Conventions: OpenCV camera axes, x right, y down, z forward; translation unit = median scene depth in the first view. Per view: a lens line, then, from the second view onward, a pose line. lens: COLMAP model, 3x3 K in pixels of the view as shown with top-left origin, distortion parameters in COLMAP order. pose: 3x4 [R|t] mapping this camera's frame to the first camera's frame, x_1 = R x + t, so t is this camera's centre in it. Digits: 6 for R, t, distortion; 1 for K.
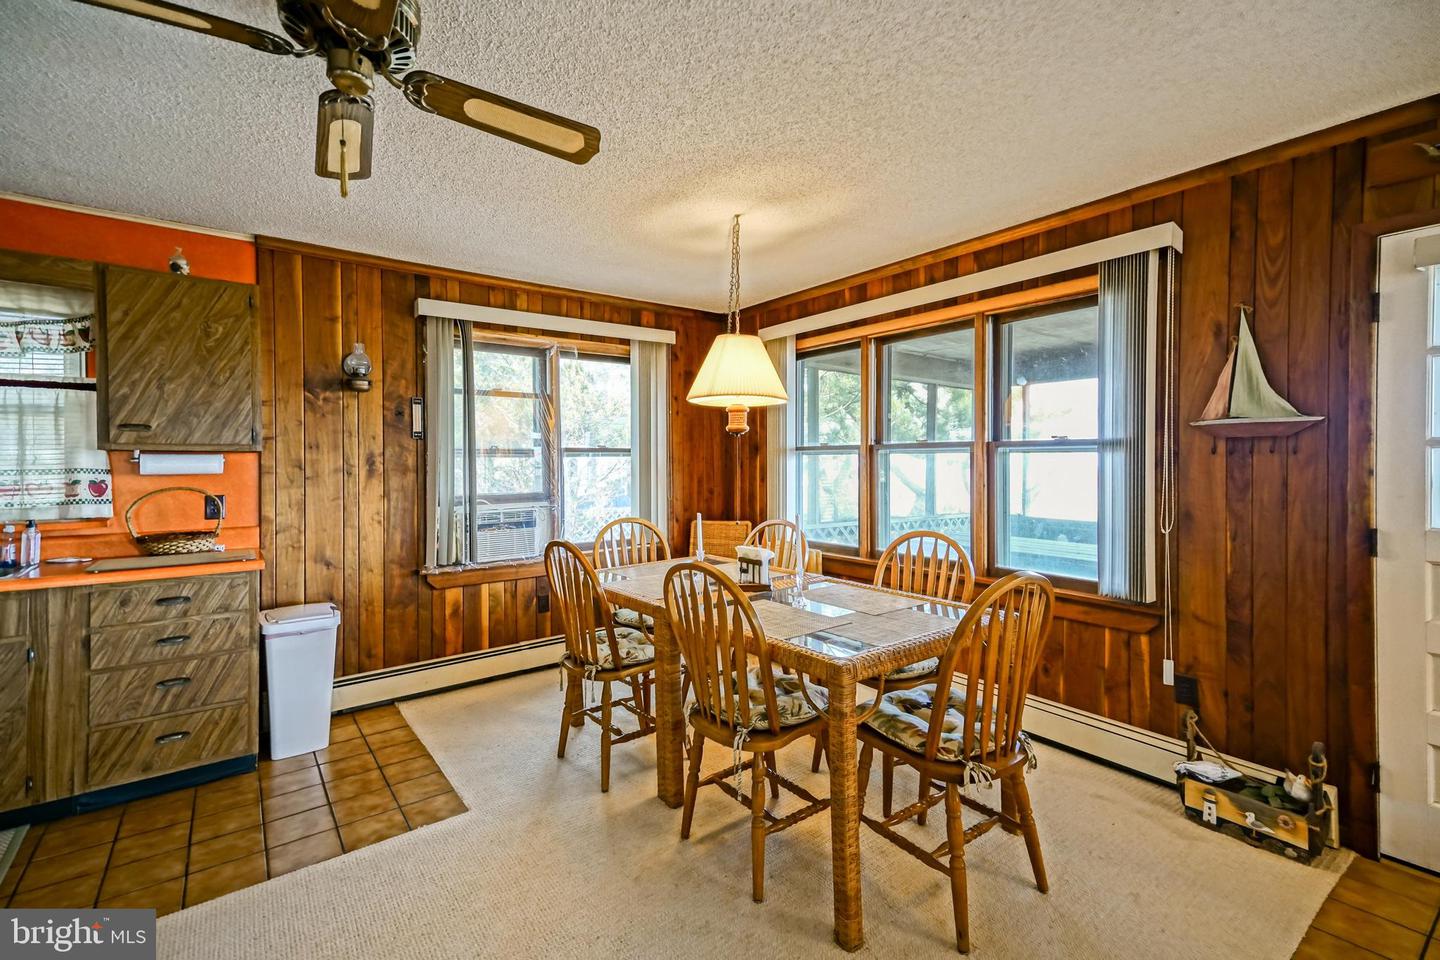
lens RADIAL K [[634.3, 0, 709.7], [0, 634.3, 467.2], [0, 0, 1]] dist [0.032951, -0.000285]
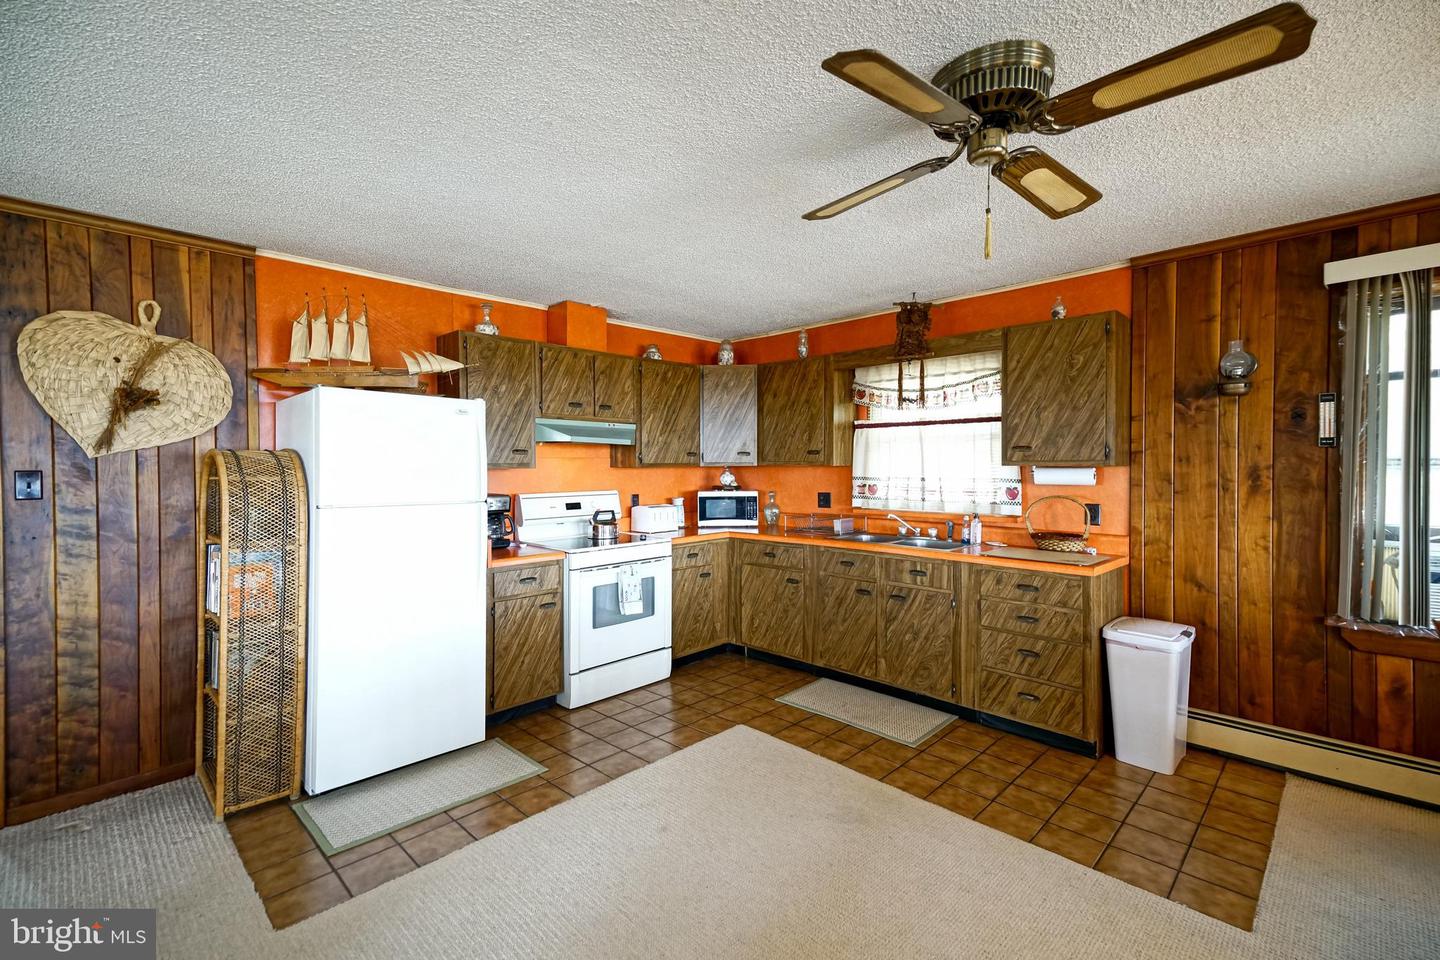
lens RADIAL K [[634.3, 0, 709.7], [0, 634.3, 467.2], [0, 0, 1]] dist [0.032951, -0.000285]
pose [[0.139312, 0.010965, -0.990188, 0.248513], [-0.000931, 0.999940, 0.010942, -0.032040], [0.990248, -0.000603, 0.139314, 0.180411]]
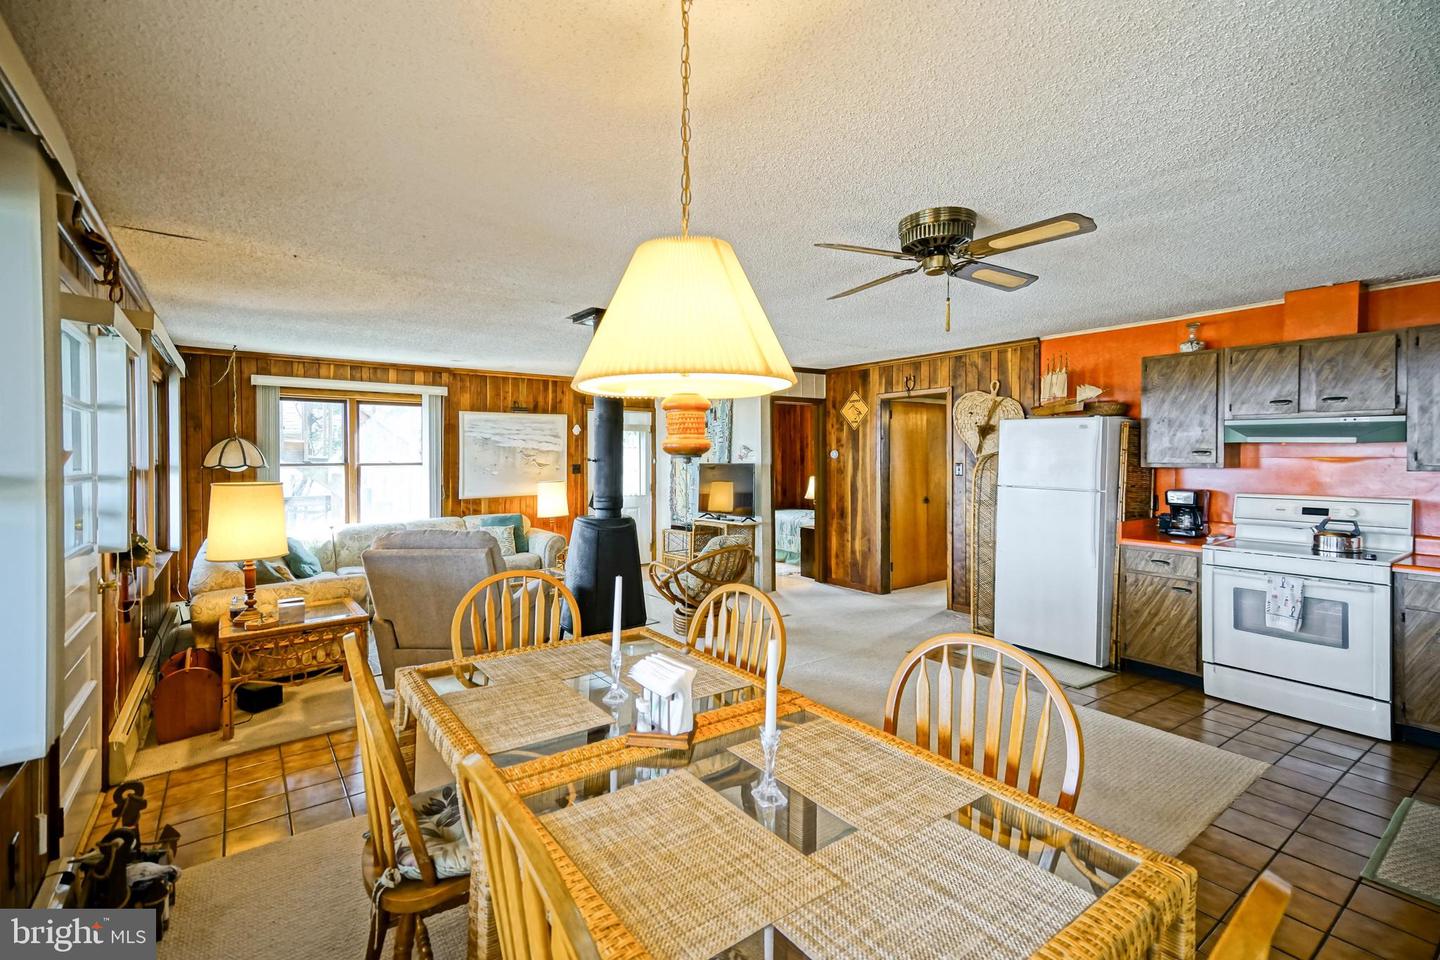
lens RADIAL K [[634.3, 0, 709.7], [0, 634.3, 467.2], [0, 0, 1]] dist [0.032951, -0.000285]
pose [[-0.999902, 0.005433, 0.012891, 0.019770], [0.005718, 0.999739, 0.022127, -0.053234], [-0.012768, 0.022198, -0.999672, 1.337477]]
